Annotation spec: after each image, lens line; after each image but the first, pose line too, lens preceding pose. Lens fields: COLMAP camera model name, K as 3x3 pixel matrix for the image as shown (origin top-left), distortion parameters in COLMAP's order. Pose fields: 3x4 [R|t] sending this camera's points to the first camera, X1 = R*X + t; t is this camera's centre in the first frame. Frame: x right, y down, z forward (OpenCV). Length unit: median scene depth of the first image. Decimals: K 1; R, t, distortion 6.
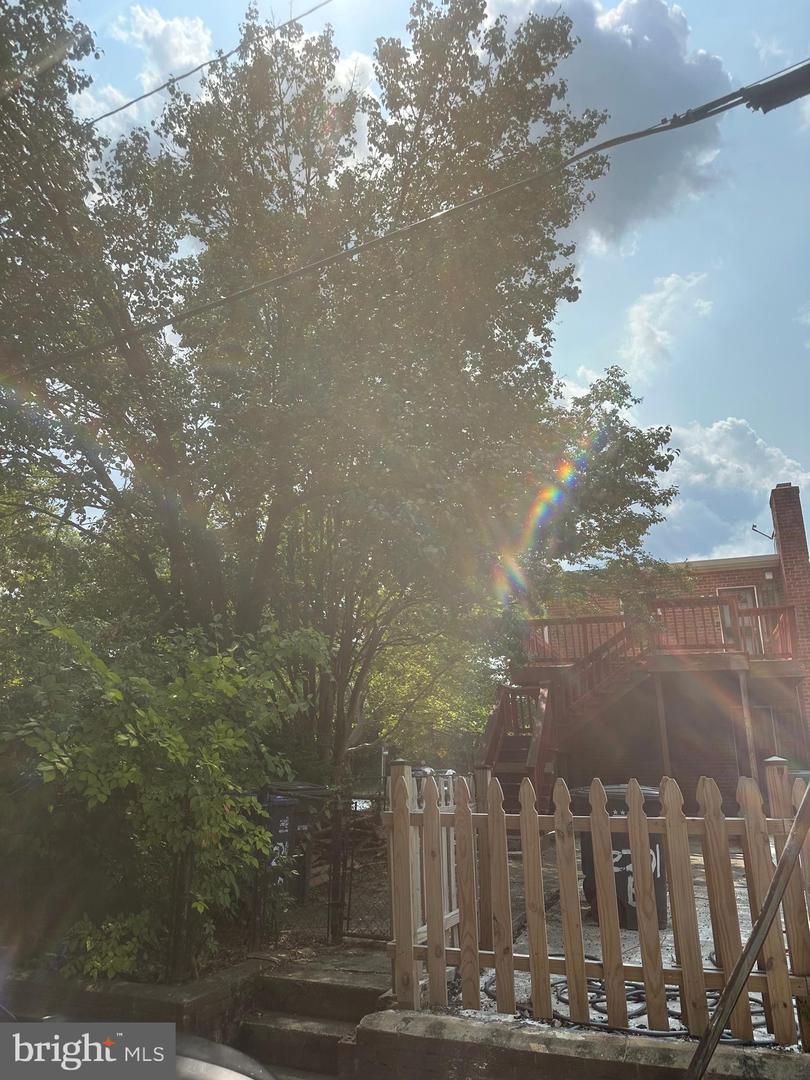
lens RADIAL K [[768.6, 0, 403.8], [0, 768.6, 539.8], [0, 0, 1]] dist [0.015416, -0.014414]
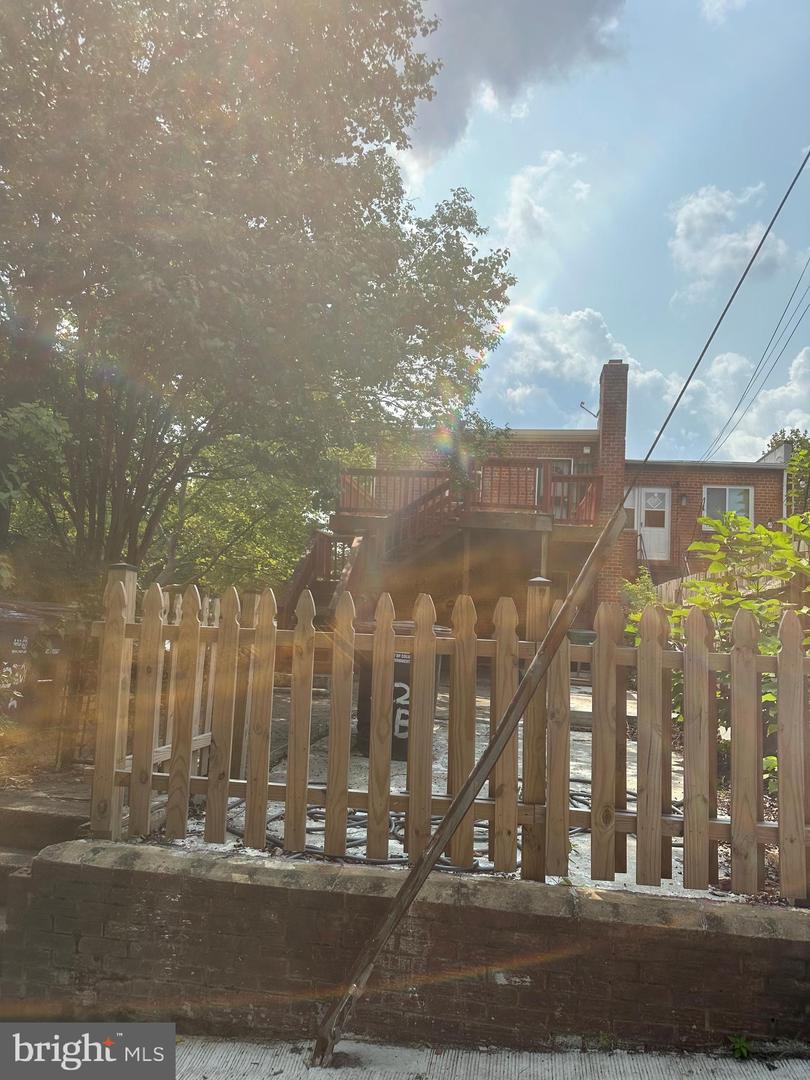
lens RADIAL K [[768.6, 0, 402.0], [0, 768.6, 545.1], [0, 0, 1]] dist [0.015416, -0.014414]
pose [[0.975924, 0.072075, 0.205860, 0.140517], [-0.108964, 0.978715, 0.173907, 0.112043], [-0.188944, -0.192151, 0.963005, 0.188584]]
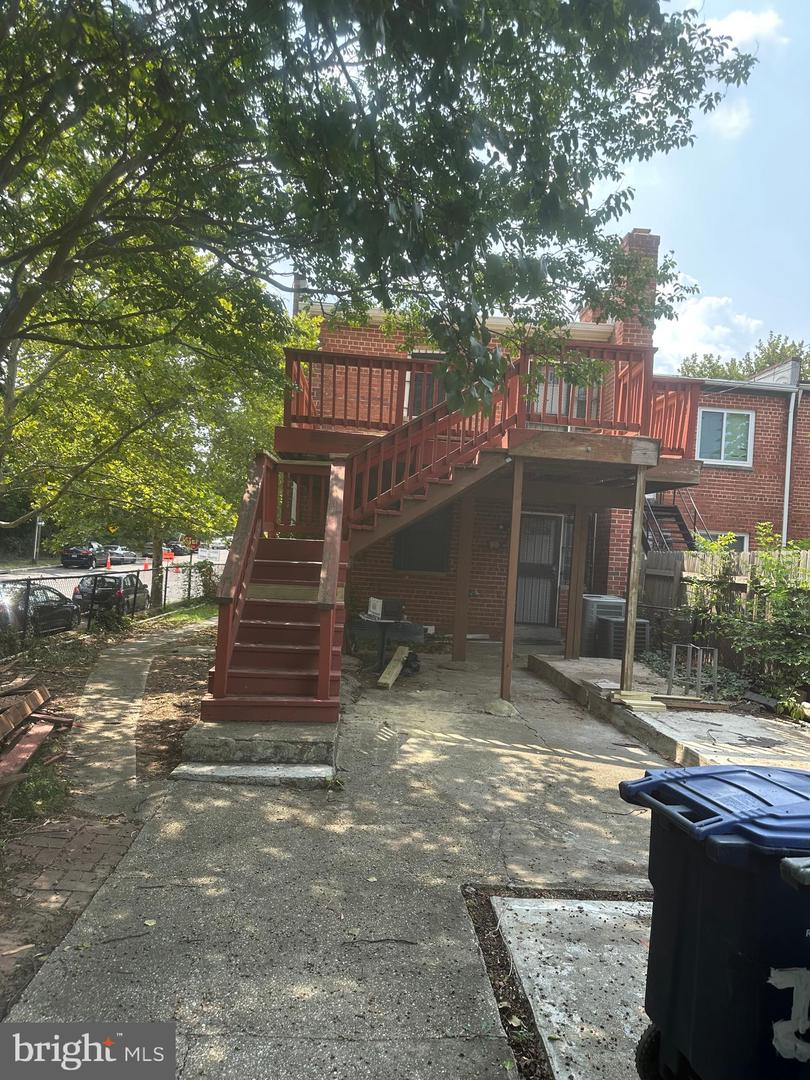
lens RADIAL K [[768.6, 0, 401.1], [0, 768.6, 535.8], [0, 0, 1]] dist [0.015416, -0.014414]
pose [[0.914632, 0.062628, 0.399407, -0.004151], [-0.169137, 0.956593, 0.237323, 0.389655], [-0.367207, -0.284618, 0.885524, 1.791450]]
